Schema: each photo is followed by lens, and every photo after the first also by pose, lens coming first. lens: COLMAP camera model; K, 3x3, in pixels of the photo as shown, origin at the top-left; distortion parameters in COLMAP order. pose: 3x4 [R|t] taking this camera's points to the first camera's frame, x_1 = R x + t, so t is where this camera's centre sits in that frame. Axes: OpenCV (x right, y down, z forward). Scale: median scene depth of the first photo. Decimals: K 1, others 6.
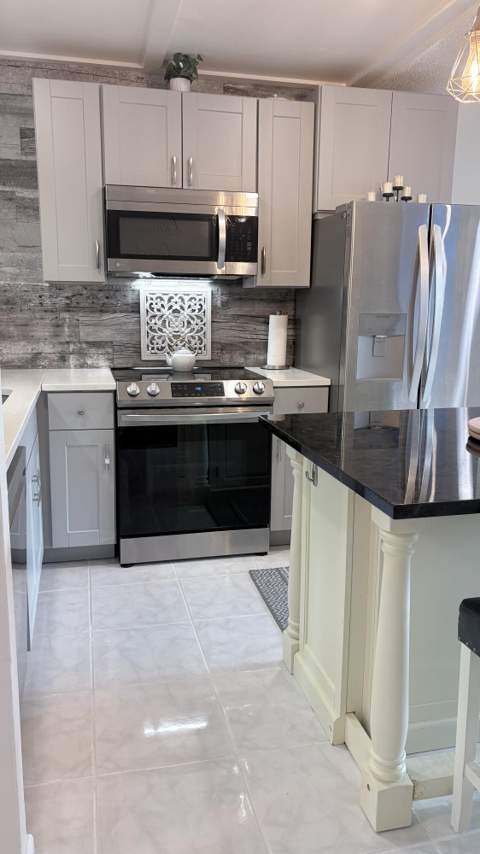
lens RADIAL K [[656.9, 0, 236.9], [0, 656.9, 425.6], [0, 0, 1]] dist [0.052689, -0.040948]
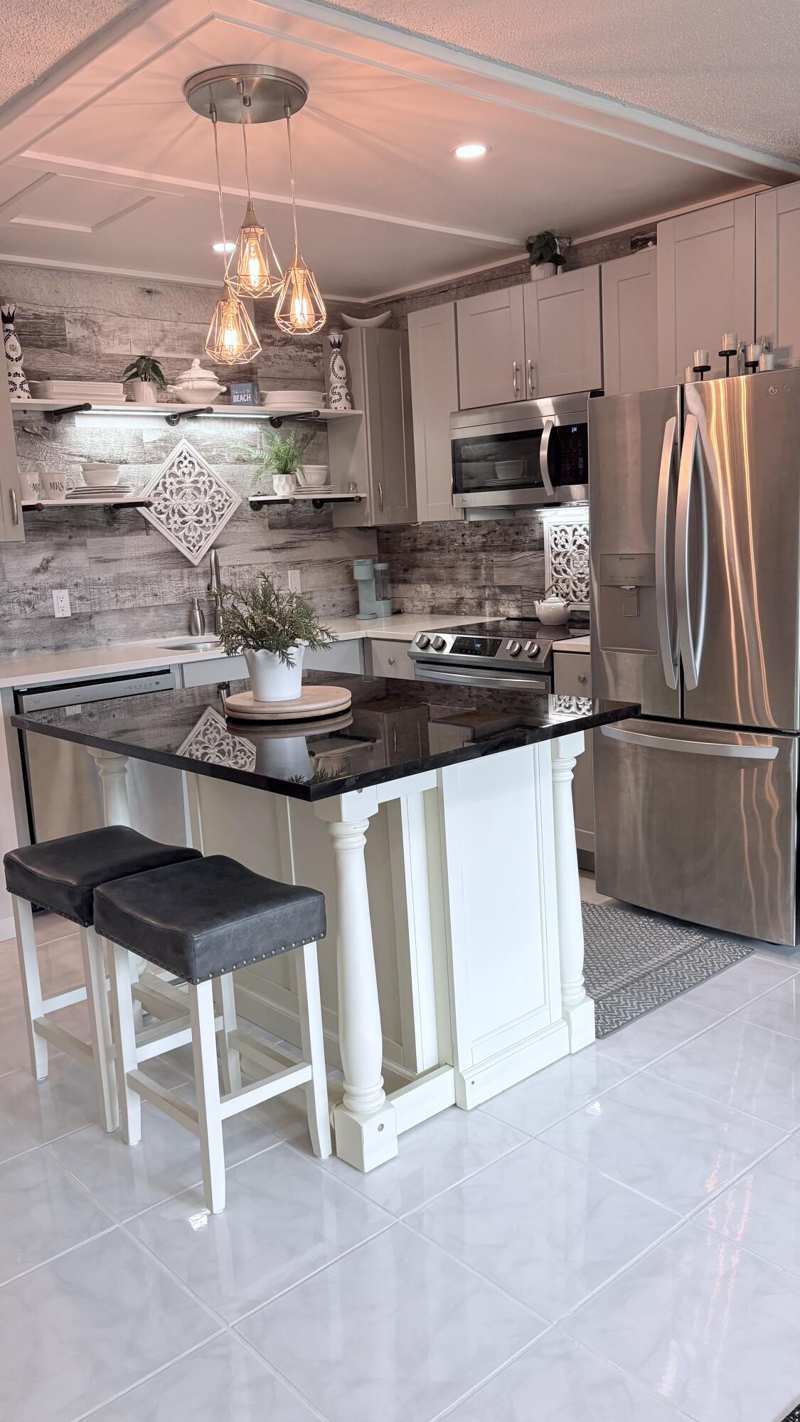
lens RADIAL K [[1093.8, 0, 392.9], [0, 1093.8, 715.0], [0, 0, 1]] dist [0.052689, -0.040948]
pose [[0.474869, 0.114781, -0.872539, 0.960482], [-0.101528, 0.991983, 0.075238, -0.053611], [0.874180, 0.052859, 0.482716, 0.201870]]
